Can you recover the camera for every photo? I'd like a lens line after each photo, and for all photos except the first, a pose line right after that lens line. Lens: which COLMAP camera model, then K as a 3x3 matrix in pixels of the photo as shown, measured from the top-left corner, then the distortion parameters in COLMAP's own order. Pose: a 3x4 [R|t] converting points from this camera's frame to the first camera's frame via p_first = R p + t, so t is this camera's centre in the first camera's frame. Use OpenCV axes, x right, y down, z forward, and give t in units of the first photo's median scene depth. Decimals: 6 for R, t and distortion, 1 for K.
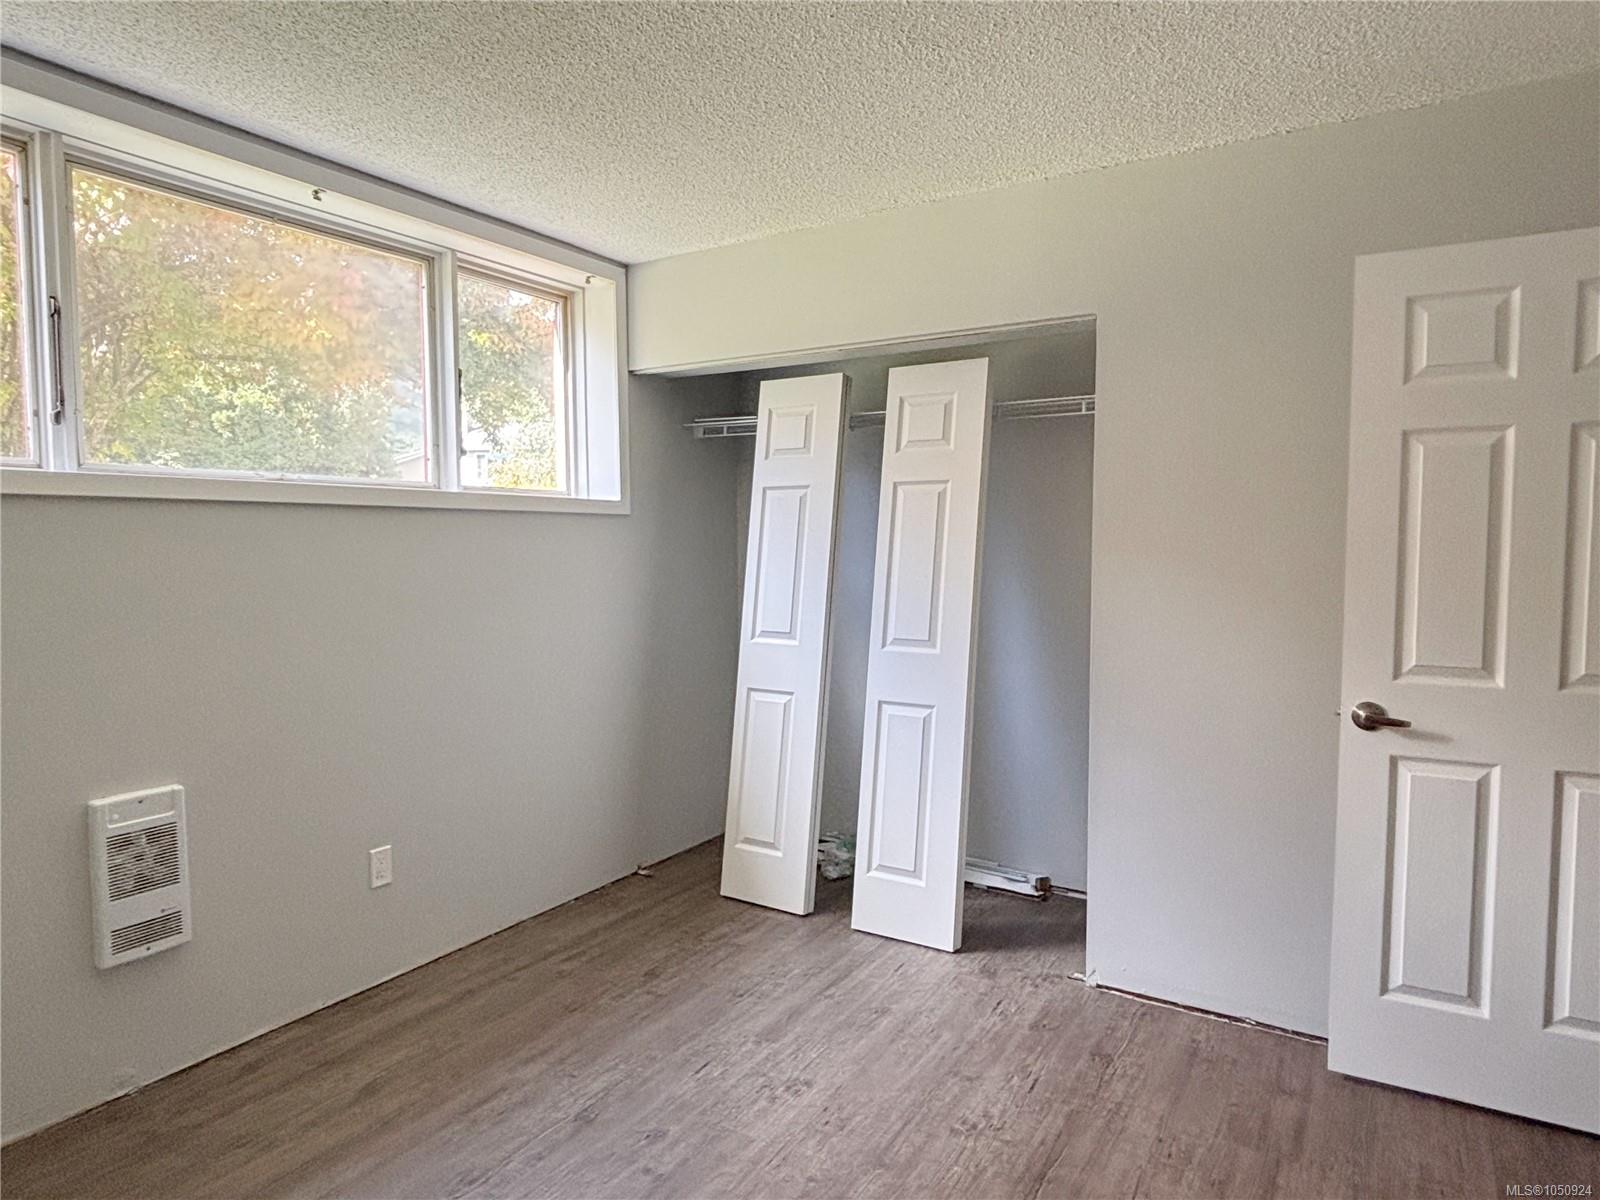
lens RADIAL K [[955.6, 0, 800.0], [0, 955.6, 600.0], [0, 0, 1]] dist [0.002177, 0.001251]
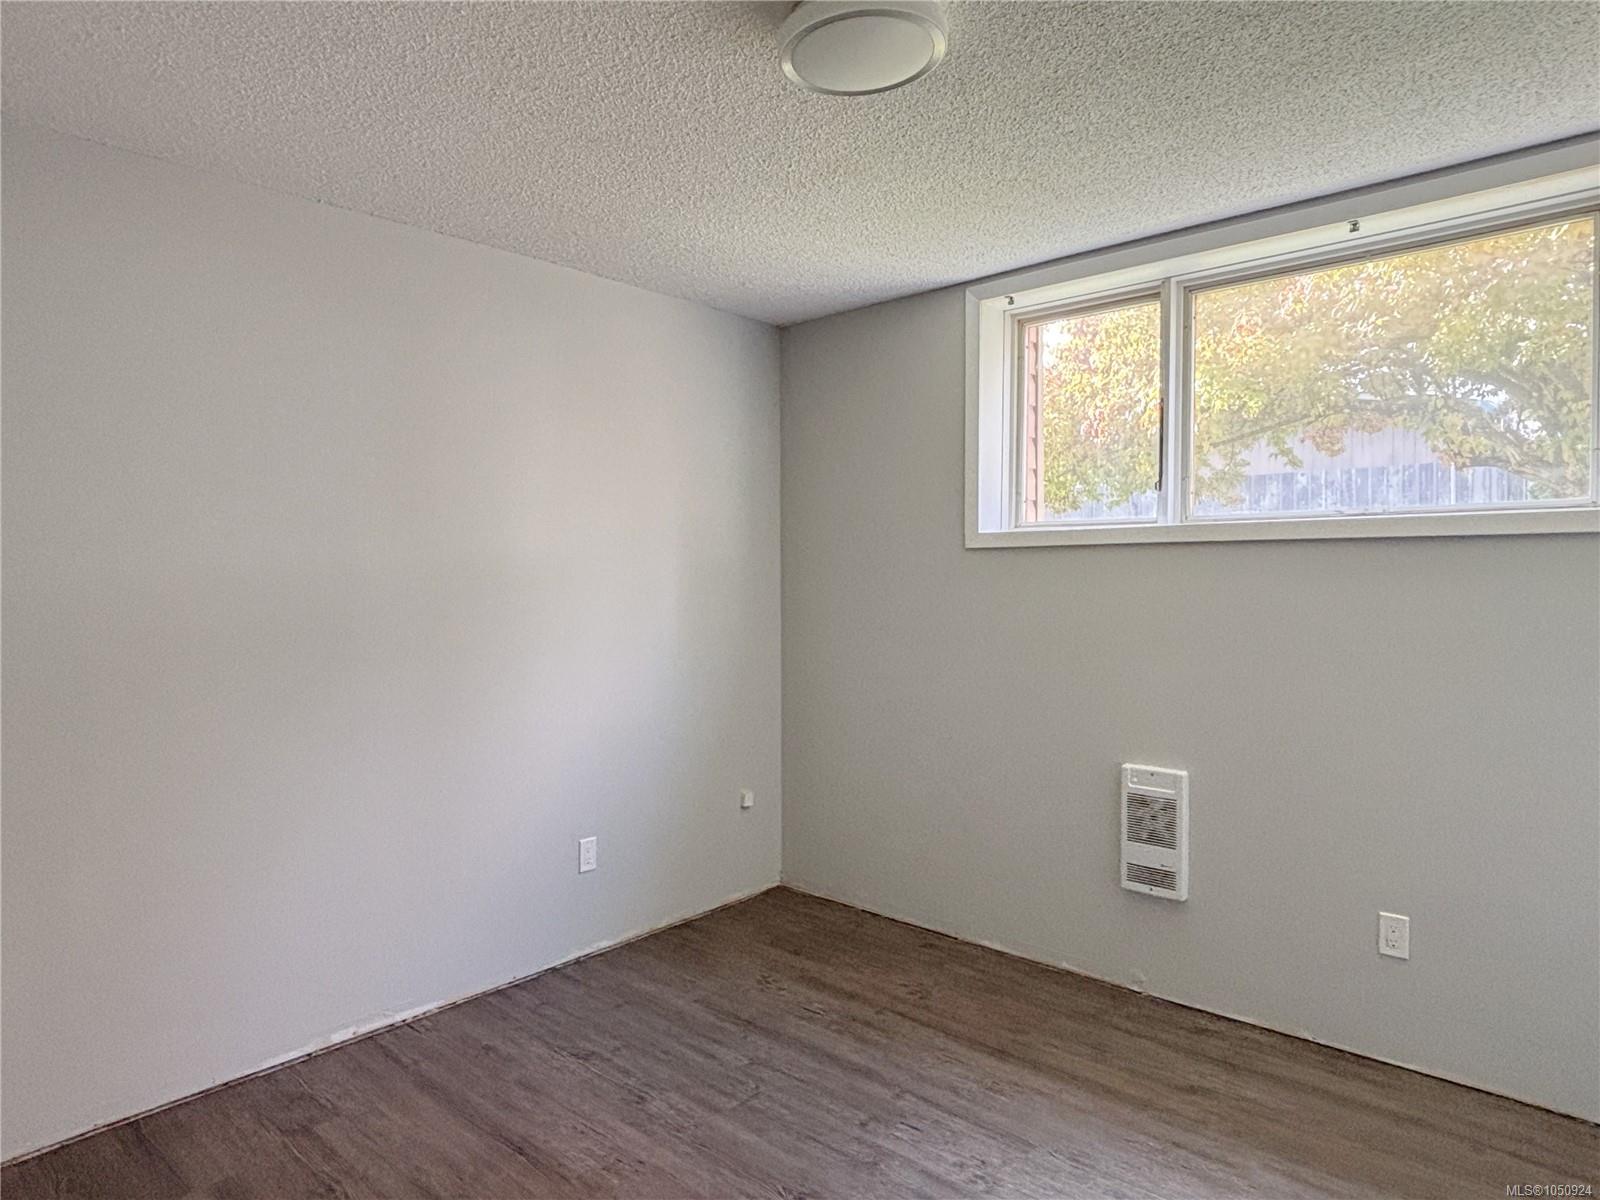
lens RADIAL K [[955.6, 0, 800.0], [0, 955.6, 600.0], [0, 0, 1]] dist [0.002177, 0.001251]
pose [[-0.147276, 0.021921, -0.988852, 0.656214], [-0.059058, 0.997776, 0.030915, -0.038119], [0.987331, 0.062952, -0.145654, 0.692239]]
